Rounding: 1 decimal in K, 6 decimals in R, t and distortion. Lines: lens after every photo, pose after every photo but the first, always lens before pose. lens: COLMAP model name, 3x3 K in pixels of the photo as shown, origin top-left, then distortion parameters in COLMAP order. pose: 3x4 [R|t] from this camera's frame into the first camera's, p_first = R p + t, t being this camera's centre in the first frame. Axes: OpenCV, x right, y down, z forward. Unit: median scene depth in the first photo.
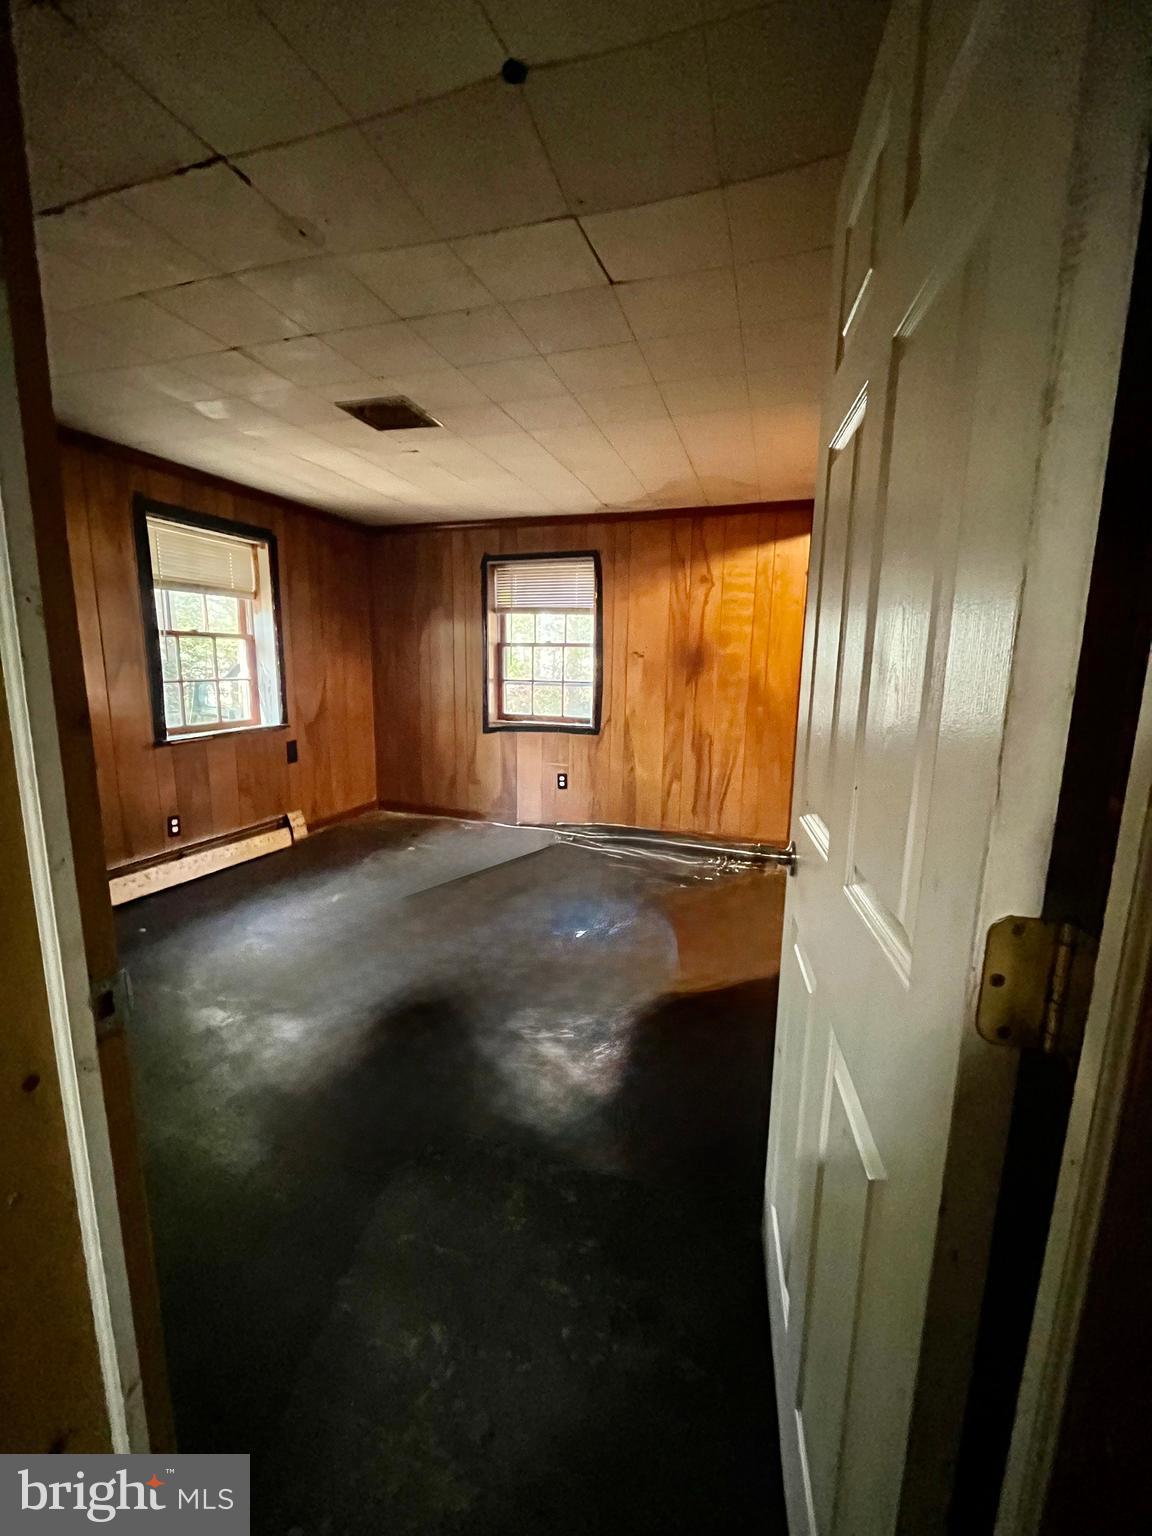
lens RADIAL K [[623.5, 0, 583.1], [0, 623.5, 768.7], [0, 0, 1]] dist [-0.003215, -0.001088]
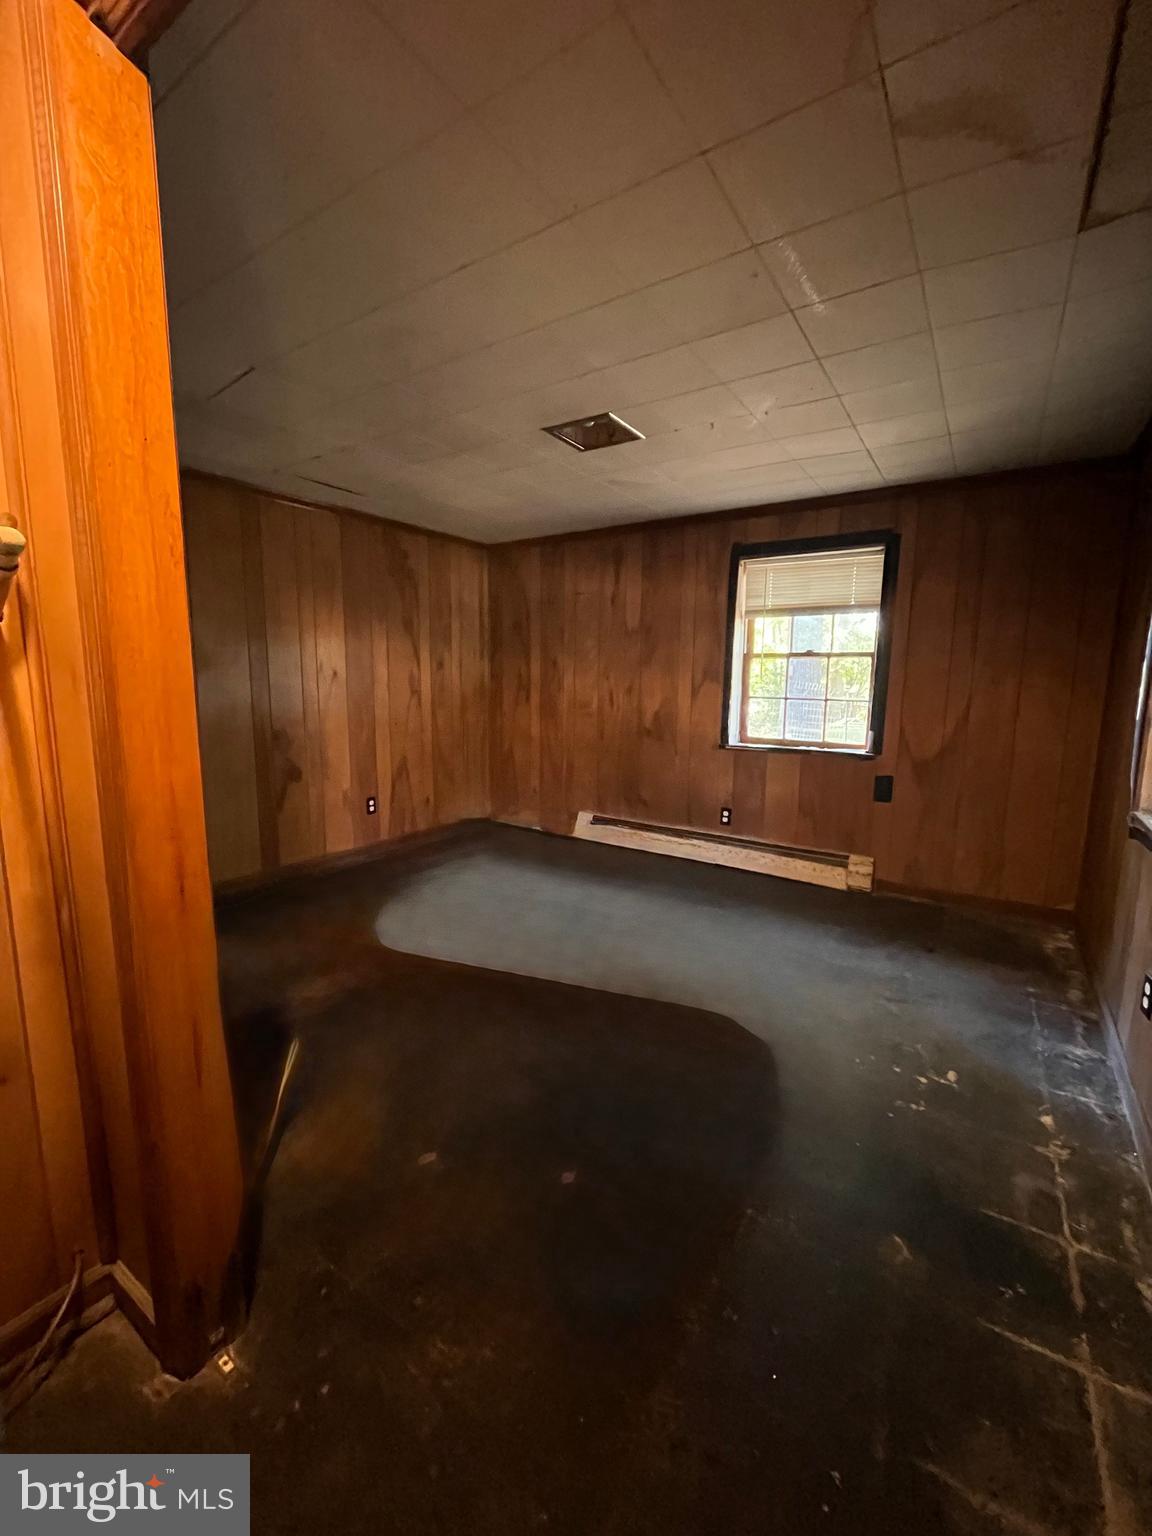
lens RADIAL K [[623.5, 0, 584.6], [0, 623.5, 764.3], [0, 0, 1]] dist [-0.003215, -0.001088]
pose [[-0.274566, 0.134447, -0.952123, 0.500888], [-0.172237, 0.967286, 0.186257, -0.167756], [0.946017, 0.215131, -0.242427, 0.937976]]
